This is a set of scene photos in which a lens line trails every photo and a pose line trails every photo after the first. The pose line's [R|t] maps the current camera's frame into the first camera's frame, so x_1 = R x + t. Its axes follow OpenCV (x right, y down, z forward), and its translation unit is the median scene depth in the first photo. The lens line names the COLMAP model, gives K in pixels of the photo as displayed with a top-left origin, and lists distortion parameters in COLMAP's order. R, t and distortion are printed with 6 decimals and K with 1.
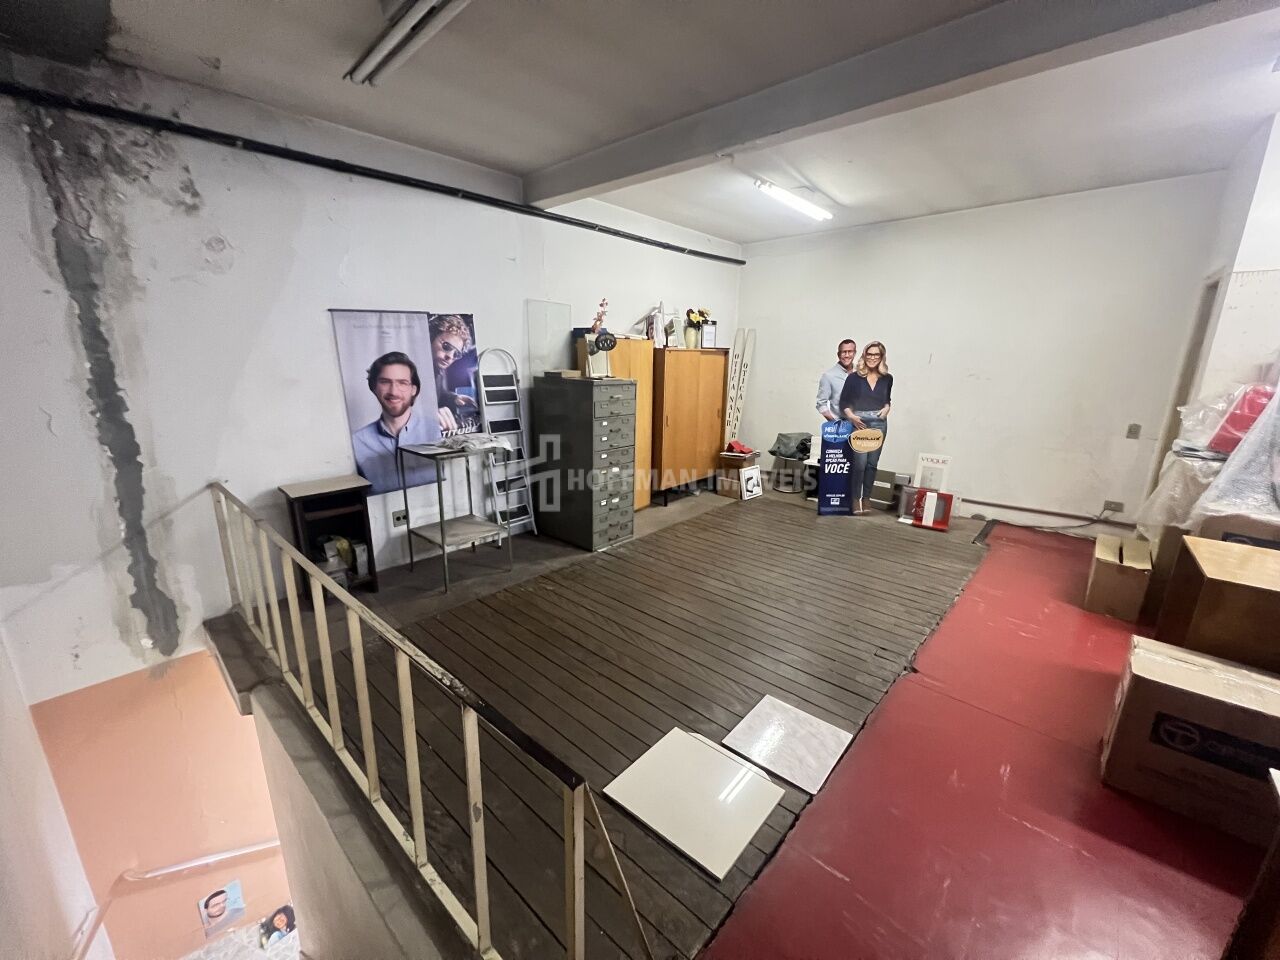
lens RADIAL K [[511.2, 0, 639.0], [0, 511.2, 480.4], [0, 0, 1]] dist [-0.002029, -0.000222]
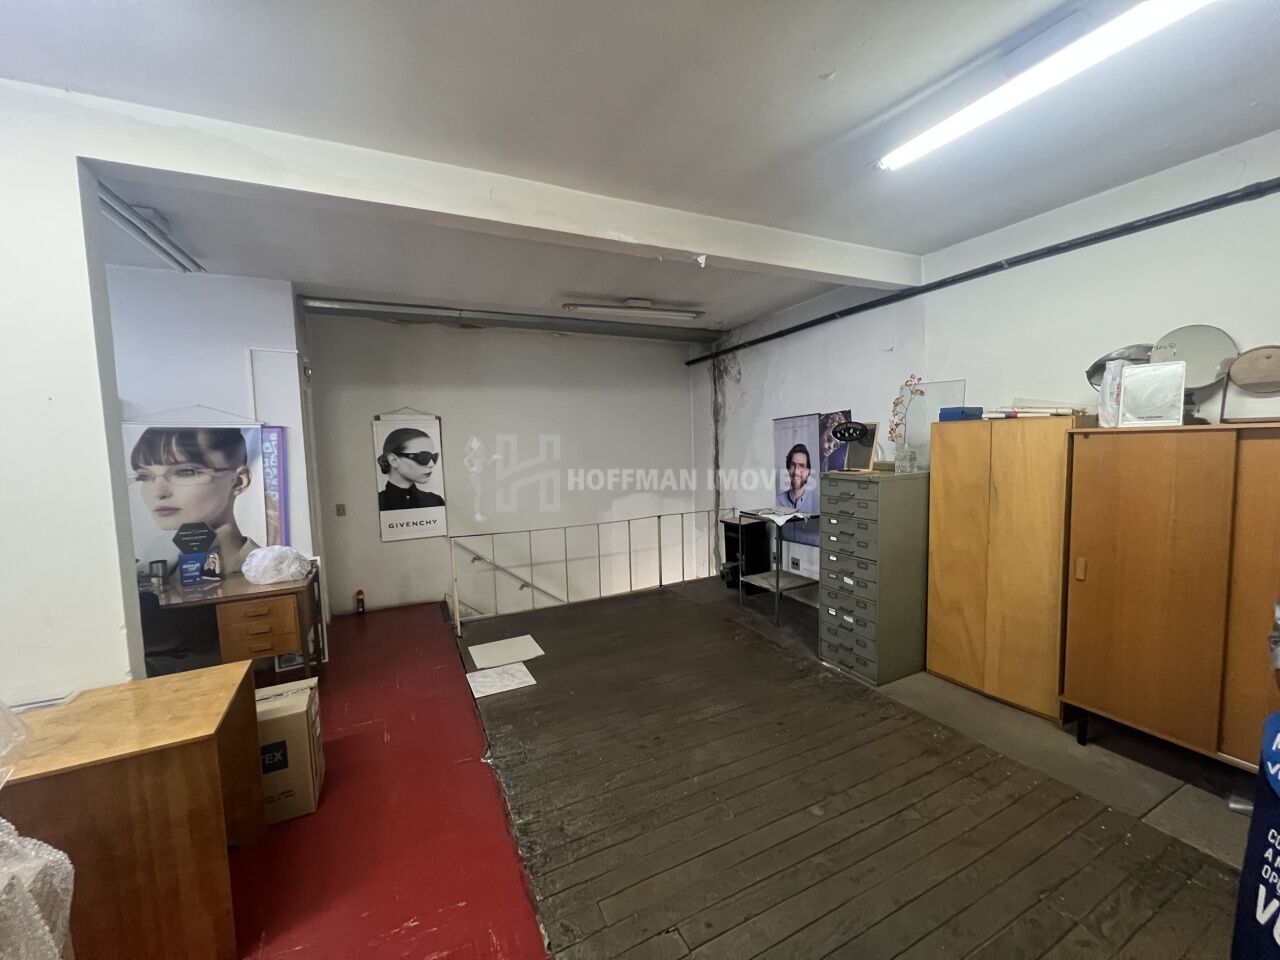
lens RADIAL K [[511.2, 0, 642.0], [0, 511.2, 481.7], [0, 0, 1]] dist [-0.002029, -0.000222]
pose [[-0.370471, 0.065989, -0.926497, 0.970191], [-0.205302, 0.966985, 0.150965, -0.270853], [0.905871, 0.246140, -0.344692, 1.101338]]
